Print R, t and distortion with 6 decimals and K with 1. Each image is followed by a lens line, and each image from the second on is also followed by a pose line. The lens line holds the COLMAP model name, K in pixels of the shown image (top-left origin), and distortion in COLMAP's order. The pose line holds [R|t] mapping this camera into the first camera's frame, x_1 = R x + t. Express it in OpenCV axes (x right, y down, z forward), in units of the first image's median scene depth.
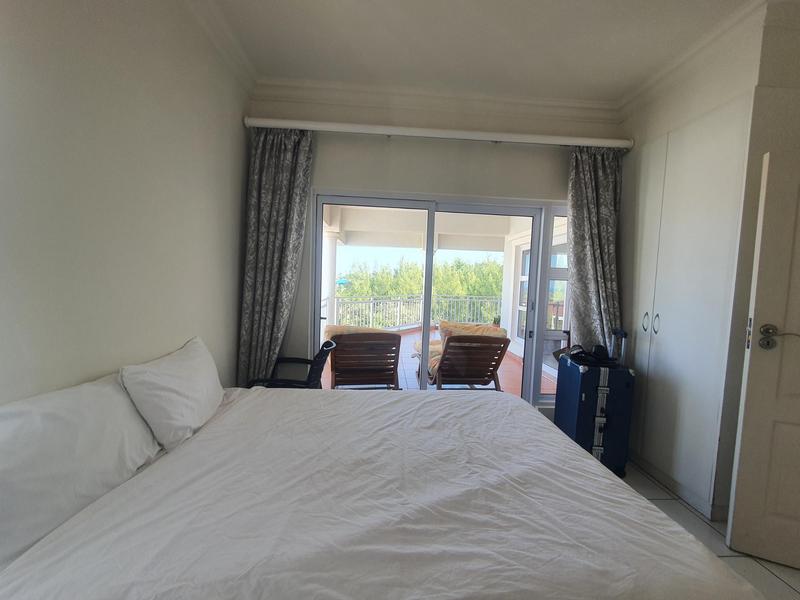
lens RADIAL K [[319.9, 0, 403.7], [0, 319.9, 300.8], [0, 0, 1]] dist [-0.001814, -0.000277]
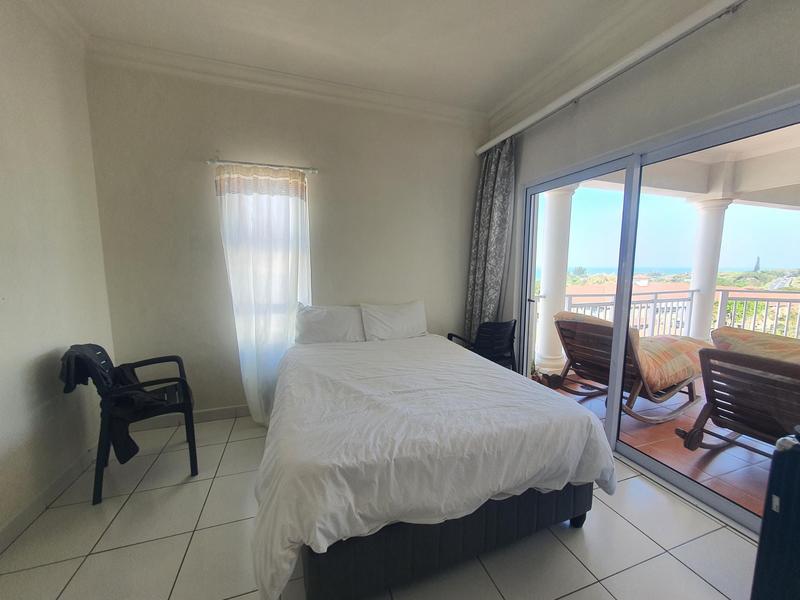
lens RADIAL K [[319.9, 0, 403.7], [0, 319.9, 300.8], [0, 0, 1]] dist [-0.001814, -0.000277]
pose [[0.266570, 0.076446, -0.960779, 0.803580], [-0.049761, 0.996612, 0.065491, 0.006760], [0.962530, 0.030351, 0.269471, 0.338938]]
